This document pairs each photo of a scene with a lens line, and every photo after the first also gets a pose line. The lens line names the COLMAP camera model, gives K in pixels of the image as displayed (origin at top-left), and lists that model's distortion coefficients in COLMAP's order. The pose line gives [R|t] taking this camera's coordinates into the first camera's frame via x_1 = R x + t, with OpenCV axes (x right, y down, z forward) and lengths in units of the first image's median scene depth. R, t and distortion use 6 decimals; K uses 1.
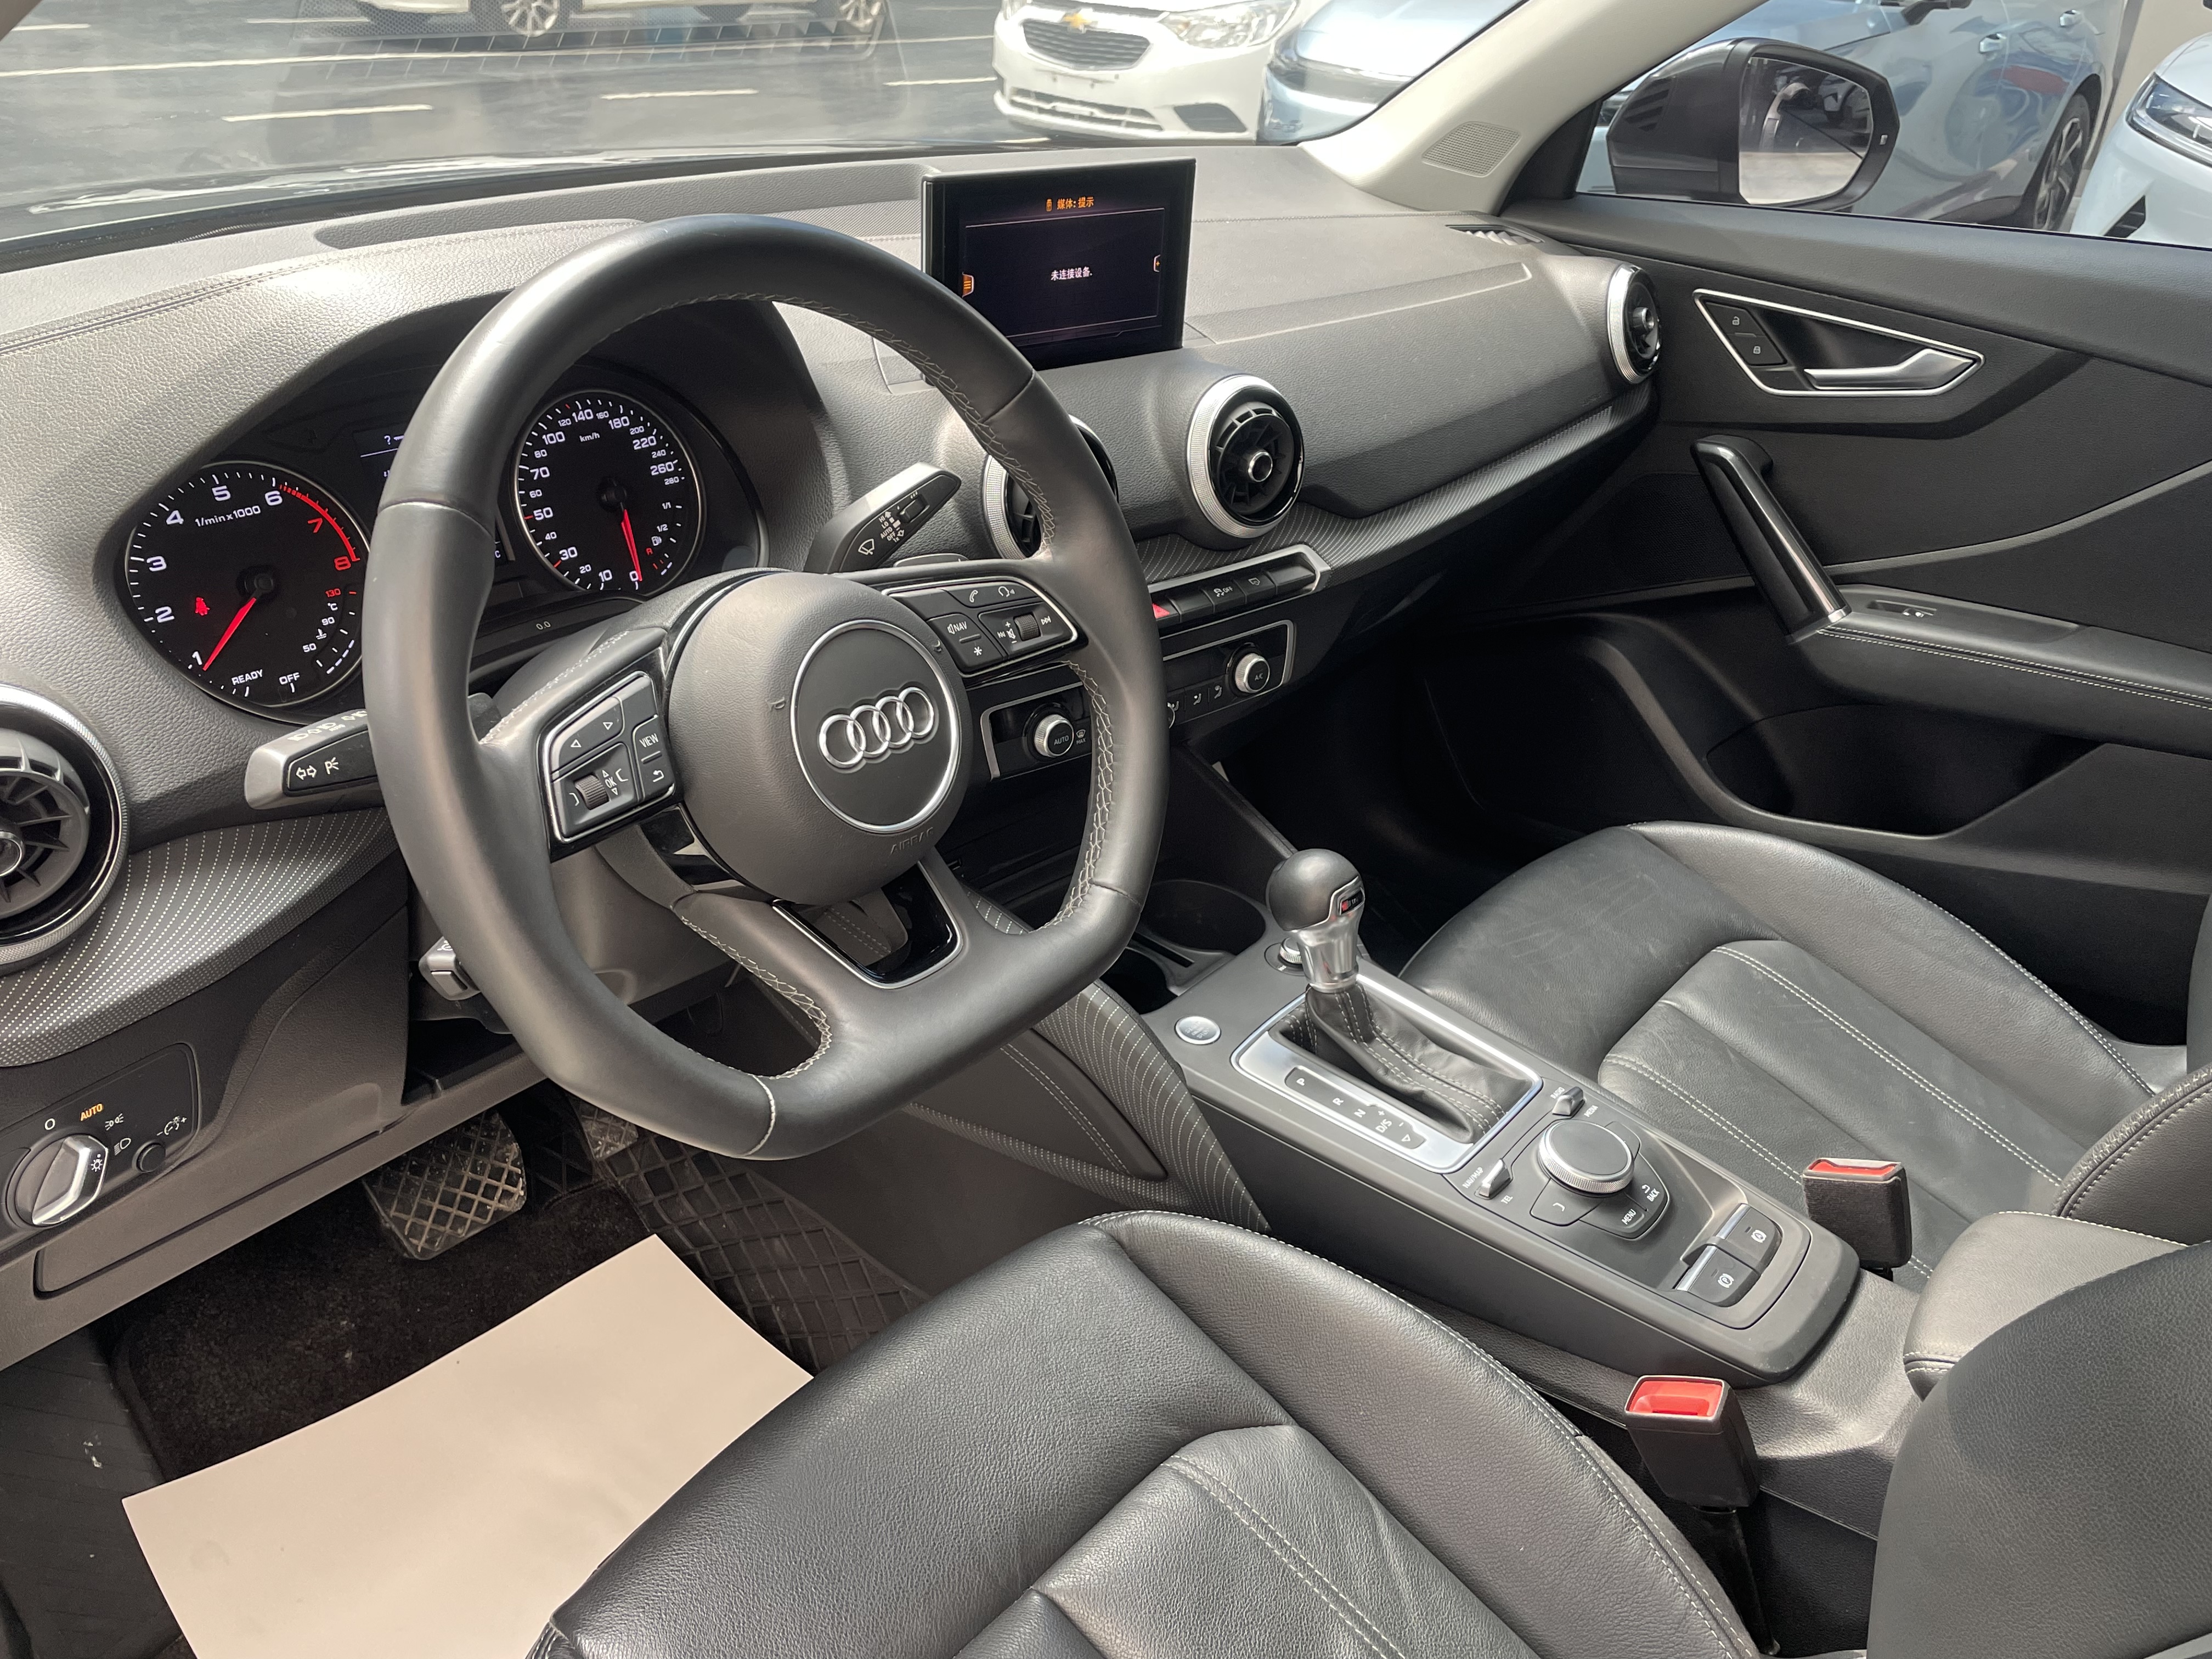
lens RADIAL K [[1757.5, 0, 1117.8], [0, 1757.5, 822.0], [0, 0, 1]] dist [0.066167, -0.081579]
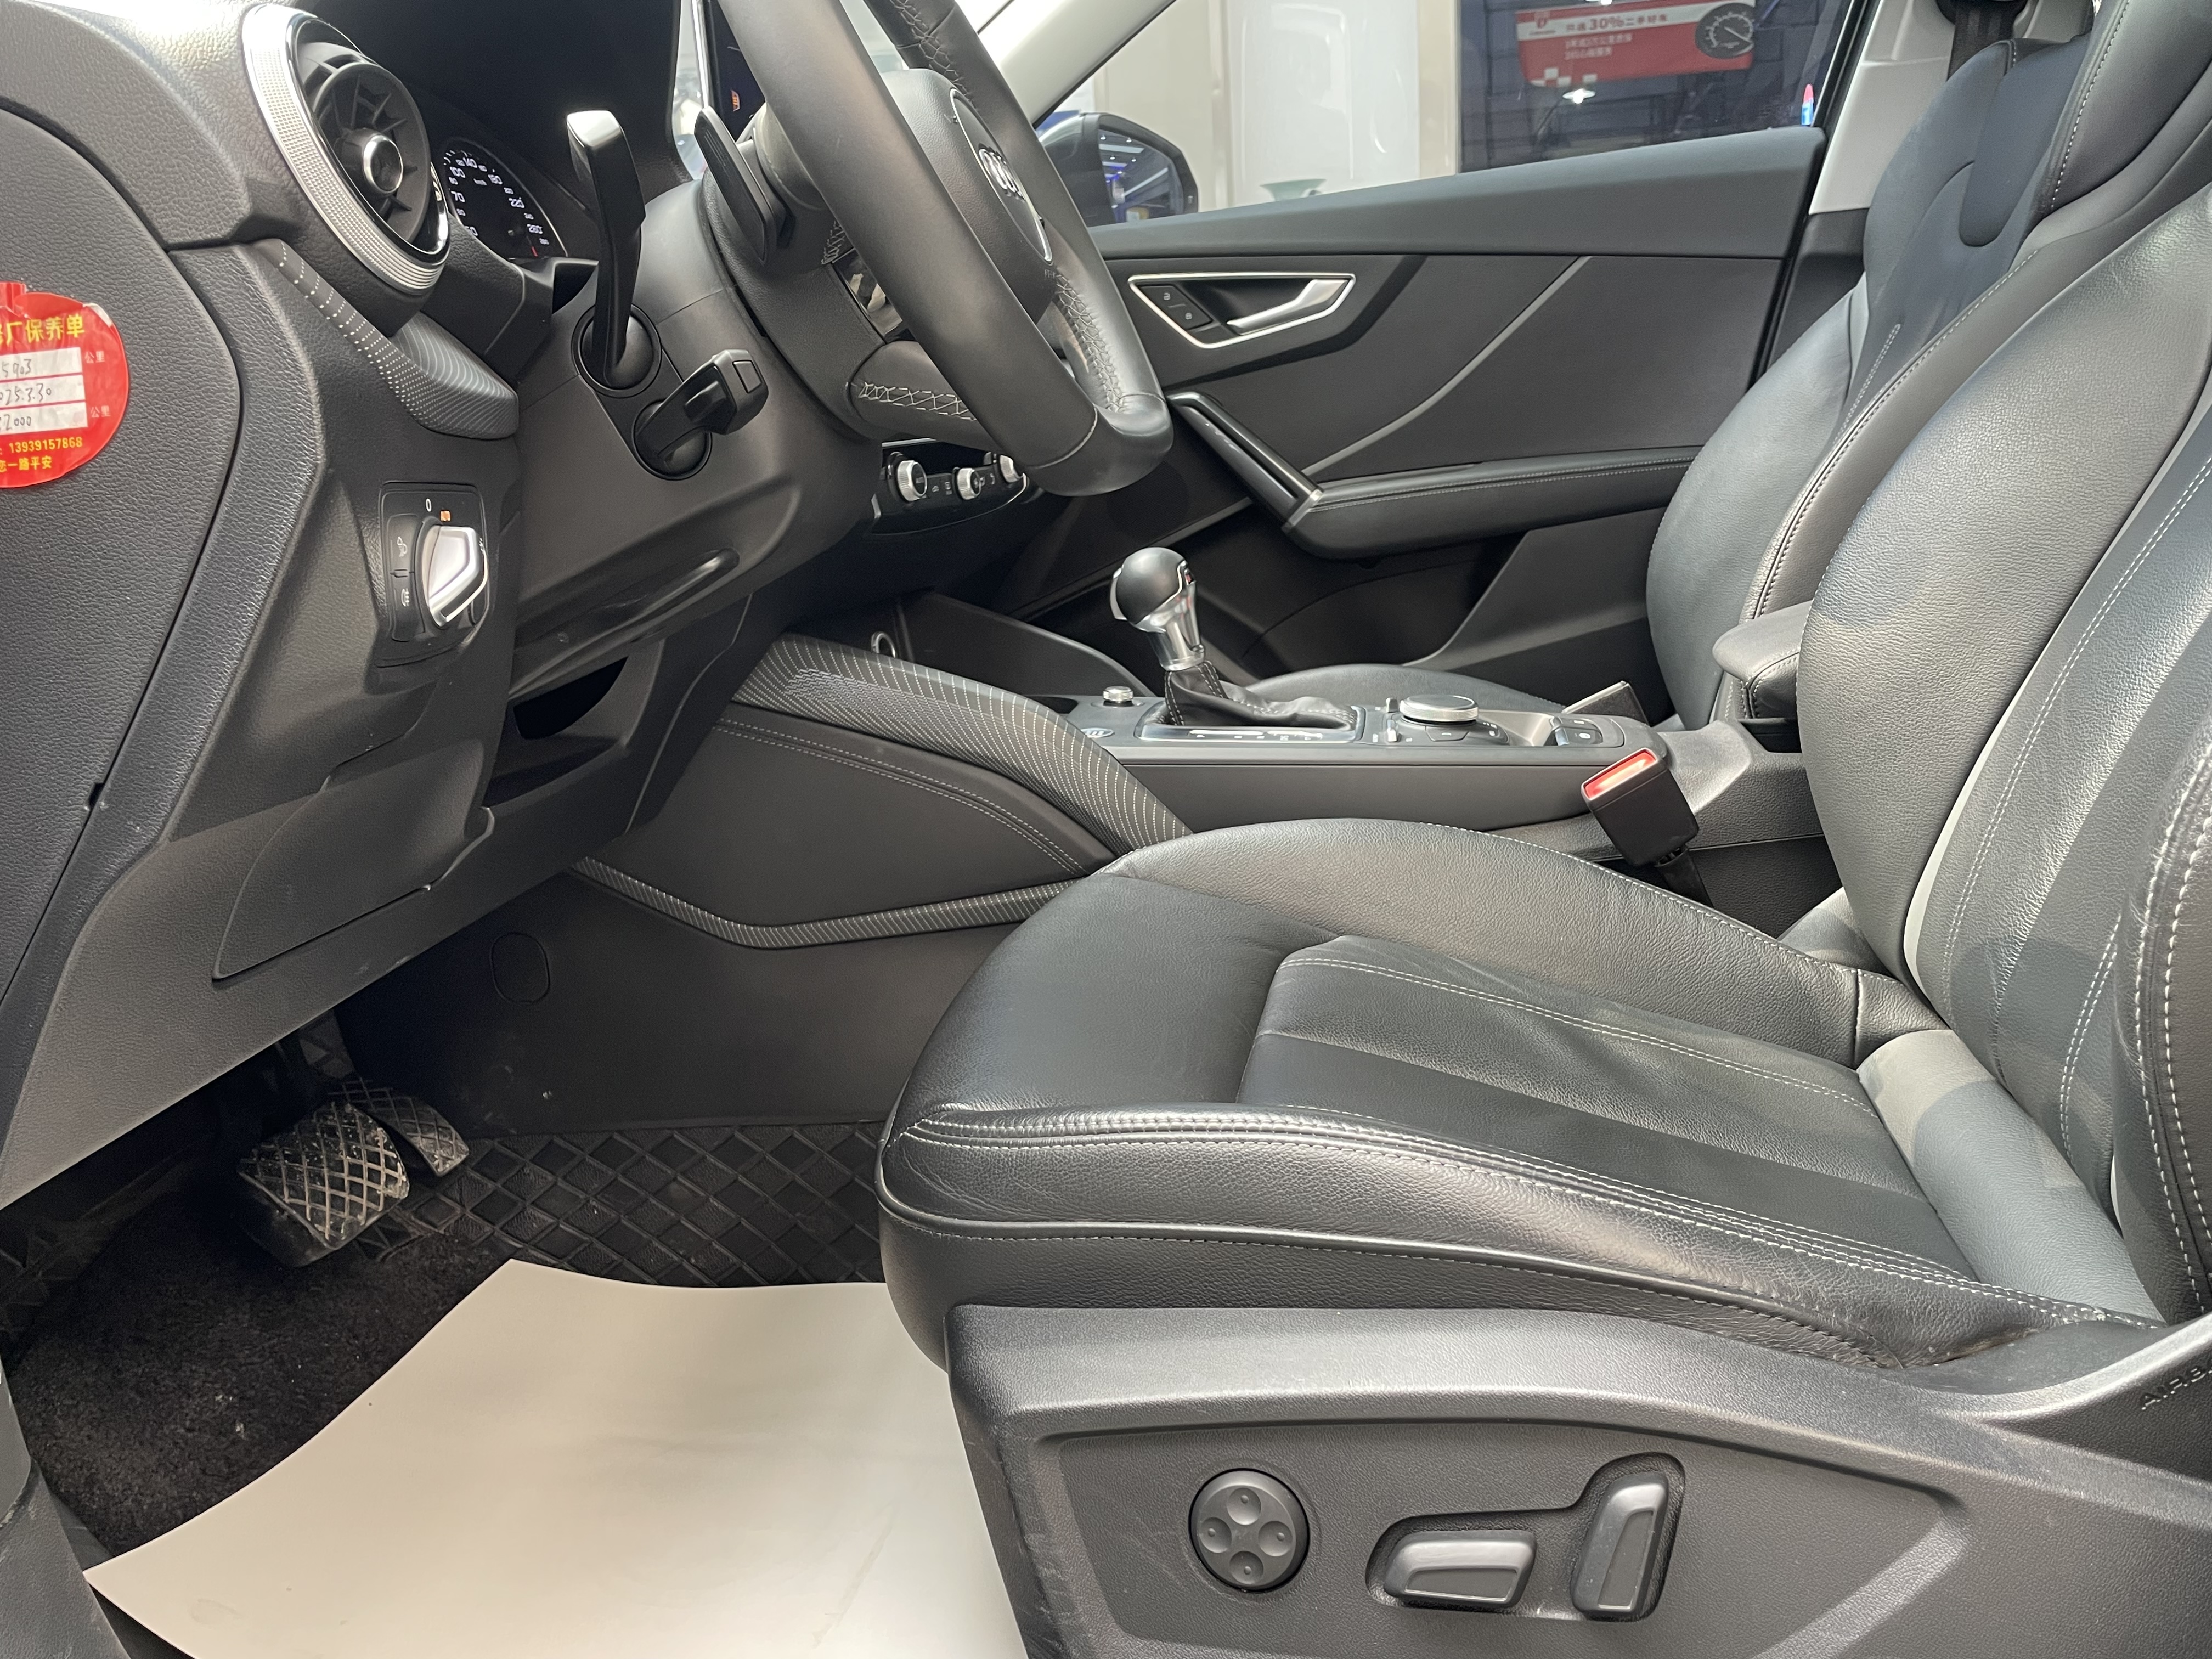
lens RADIAL K [[1757.5, 0, 1115.9], [0, 1757.5, 838.4], [0, 0, 1]] dist [0.066167, -0.081579]
pose [[0.863053, -0.227548, 0.450957, -0.476323], [0.333335, 0.927353, -0.170011, 0.390967], [-0.379511, 0.297048, 0.876205, 0.058071]]
